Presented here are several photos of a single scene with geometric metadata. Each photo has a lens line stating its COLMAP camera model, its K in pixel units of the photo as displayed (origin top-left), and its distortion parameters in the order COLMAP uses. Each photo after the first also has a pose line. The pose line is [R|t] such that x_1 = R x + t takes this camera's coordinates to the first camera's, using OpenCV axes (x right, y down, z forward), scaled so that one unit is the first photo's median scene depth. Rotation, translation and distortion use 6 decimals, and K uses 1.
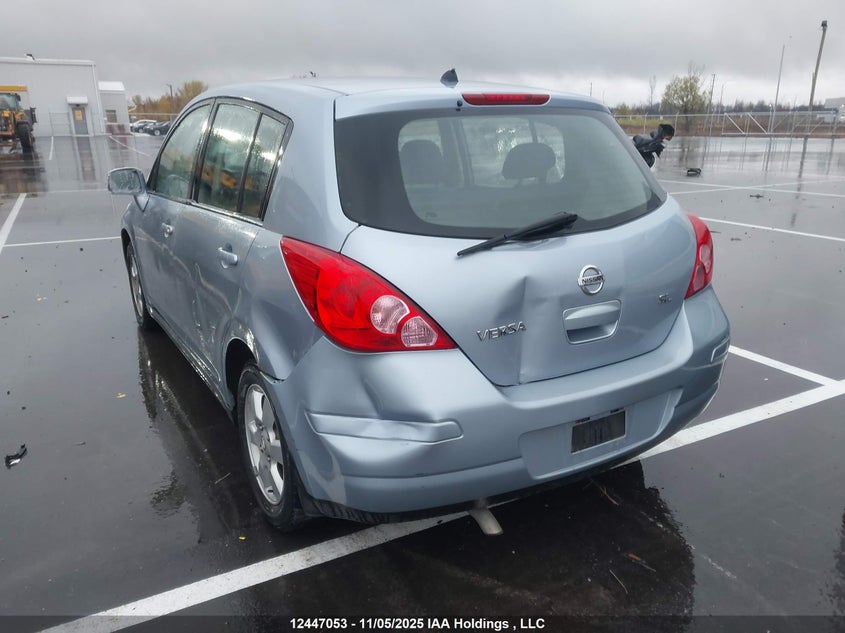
lens RADIAL K [[657.5, 0, 422.9], [0, 657.5, 317.7], [0, 0, 1]] dist [0.048482, -0.004255]
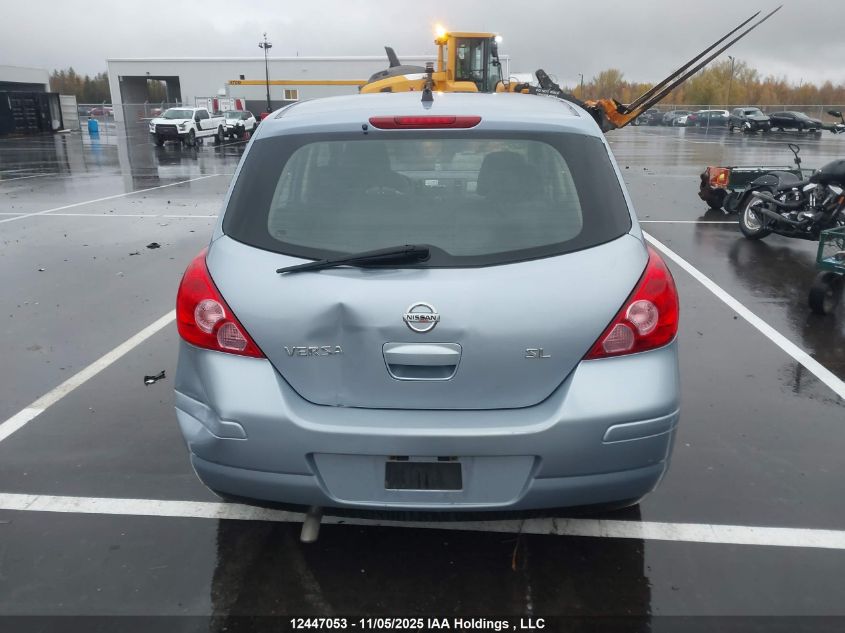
lens RADIAL K [[657.5, 0, 422.3], [0, 657.5, 316.7], [0, 0, 1]] dist [0.048482, -0.004255]
pose [[0.838760, 0.165217, -0.518831, 0.740866], [-0.157369, 0.985746, 0.059494, -0.113501], [0.521265, 0.031747, 0.852804, 0.188579]]
